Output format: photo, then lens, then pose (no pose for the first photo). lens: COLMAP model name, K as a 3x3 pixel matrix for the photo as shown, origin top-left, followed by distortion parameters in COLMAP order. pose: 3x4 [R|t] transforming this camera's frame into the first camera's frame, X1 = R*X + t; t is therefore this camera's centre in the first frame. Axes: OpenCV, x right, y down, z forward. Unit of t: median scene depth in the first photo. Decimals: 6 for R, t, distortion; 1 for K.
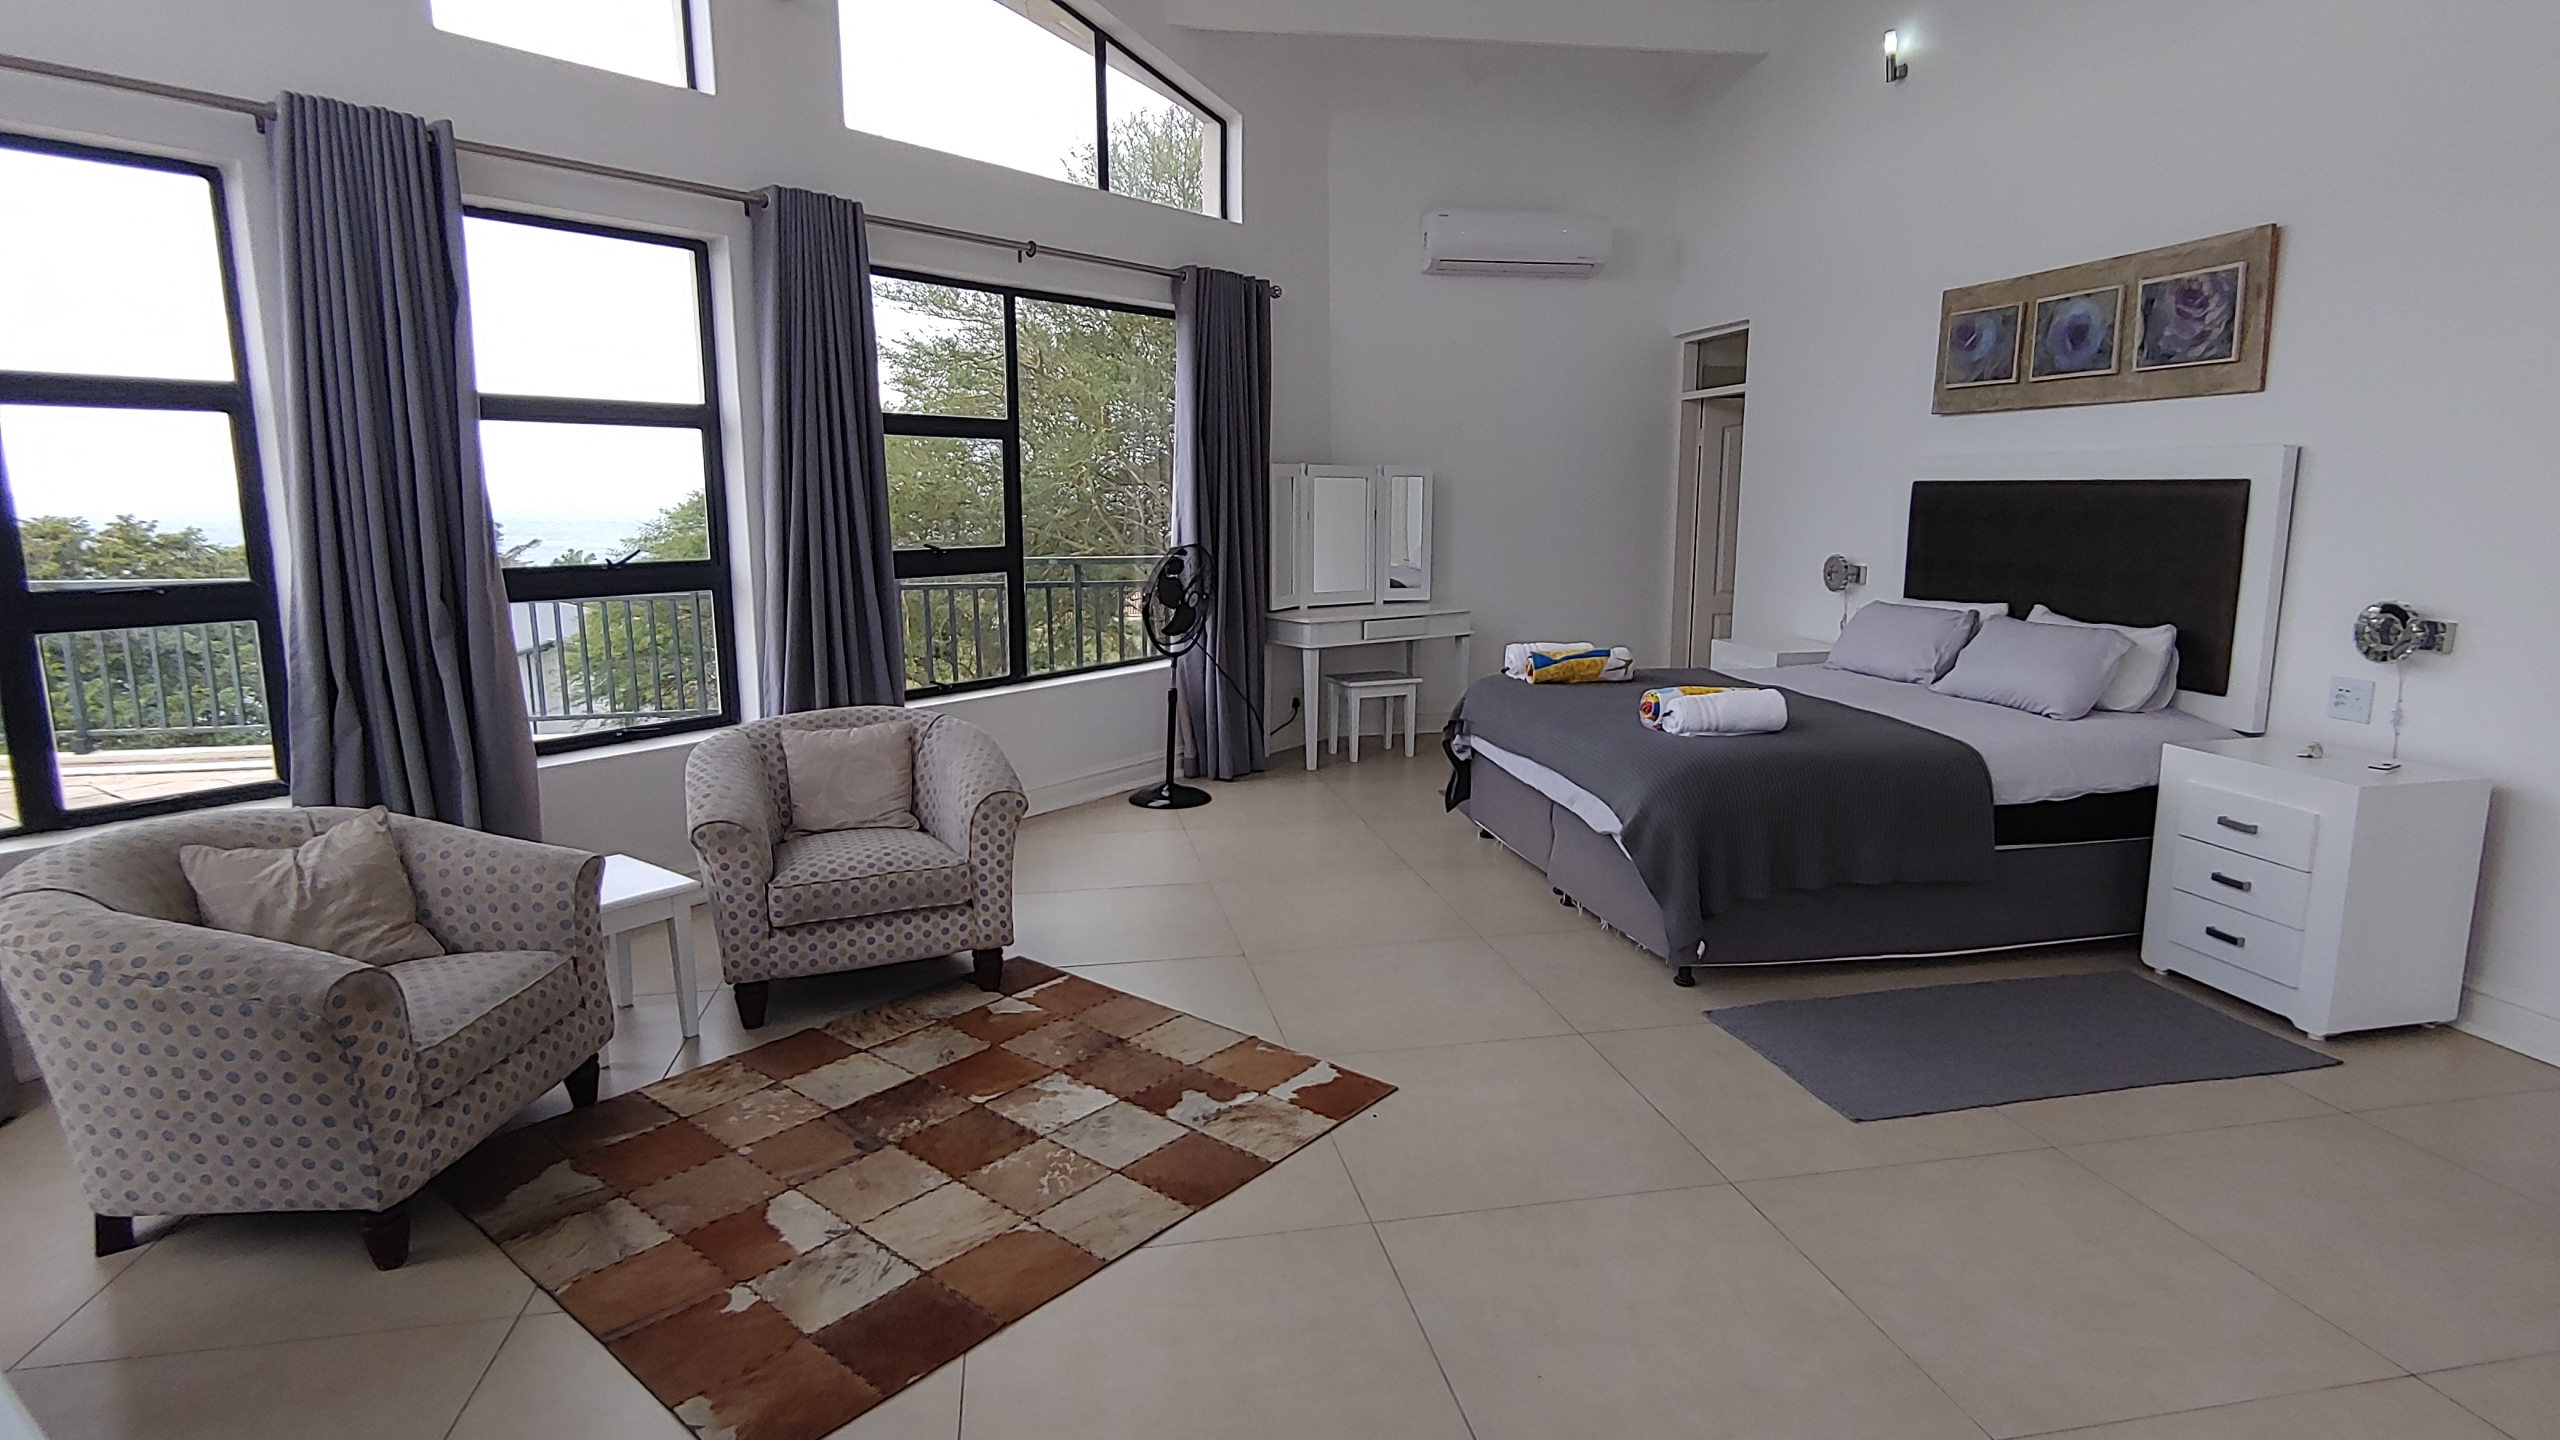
lens RADIAL K [[1304.3, 0, 1280.7], [0, 1304.3, 719.9], [0, 0, 1]] dist [-0.001185, -0.000386]
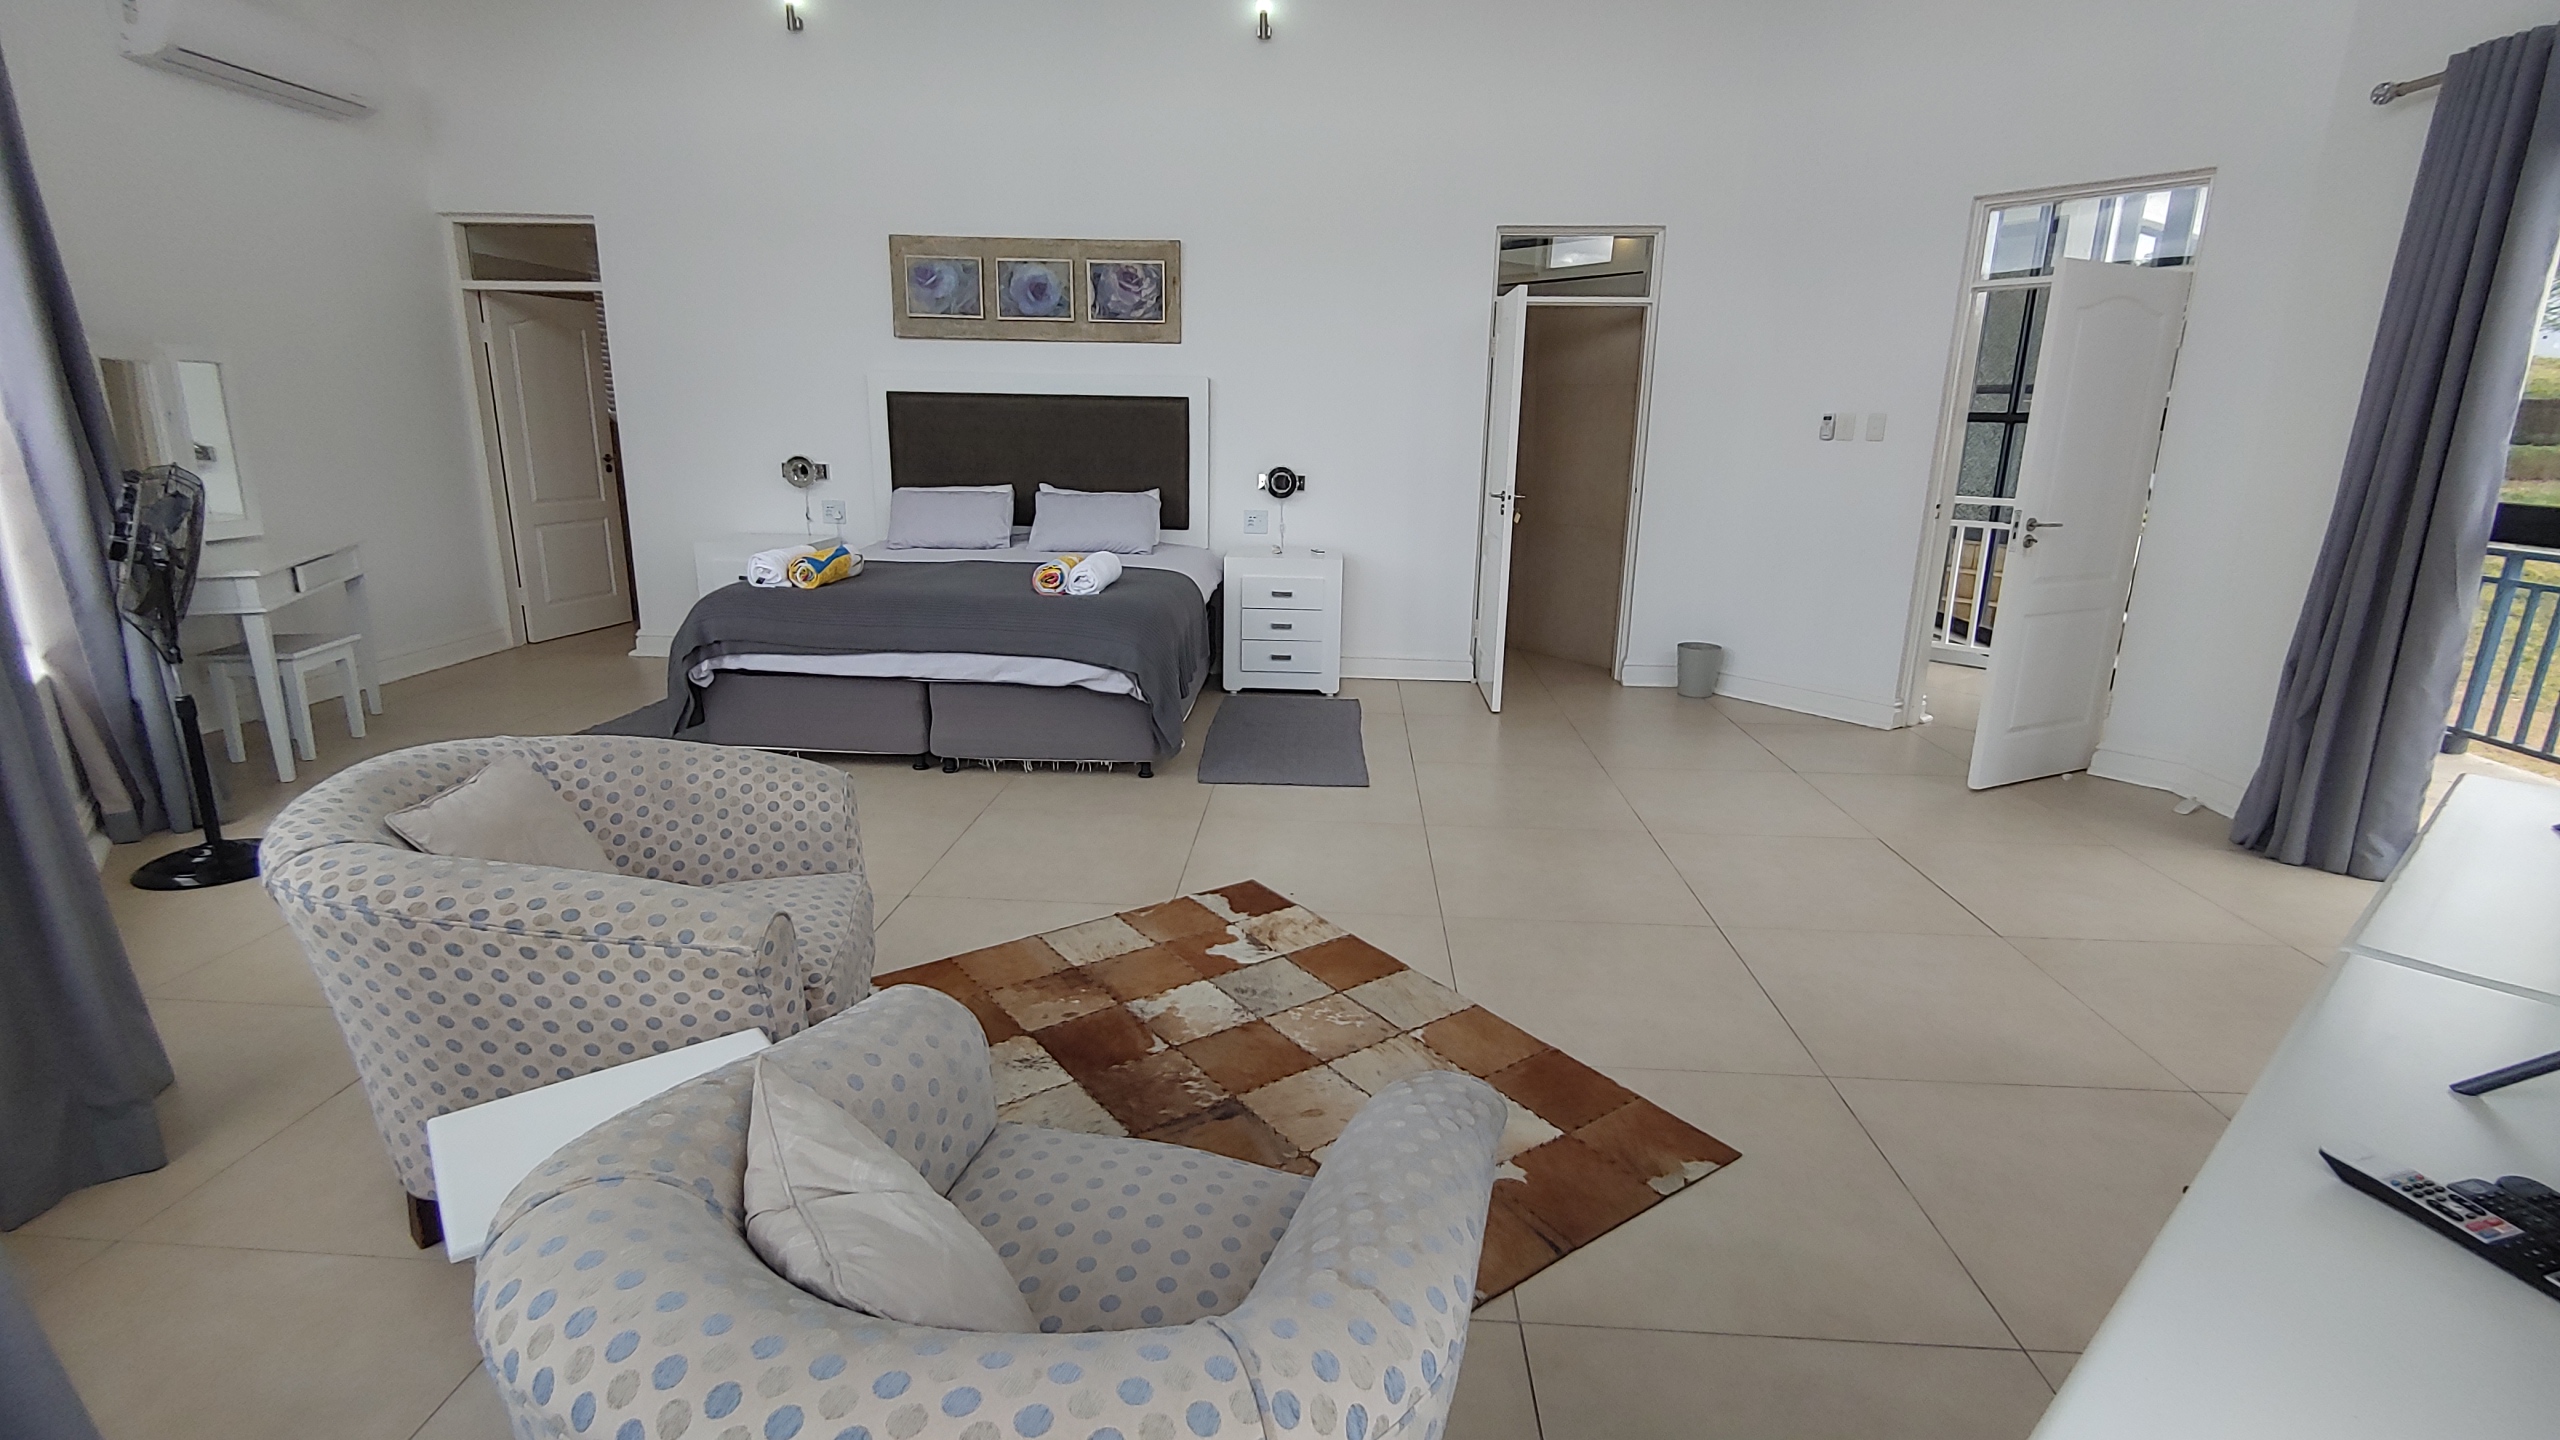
lens RADIAL K [[1167.9, 0, 1275.3], [0, 1167.9, 711.5], [0, 0, 1]] dist [0.002617, 0.000668]
pose [[0.251721, -0.233731, 0.939152, -0.691433], [0.150536, 0.968044, 0.200573, -0.073706], [-0.956021, 0.090888, 0.278862, 0.483133]]
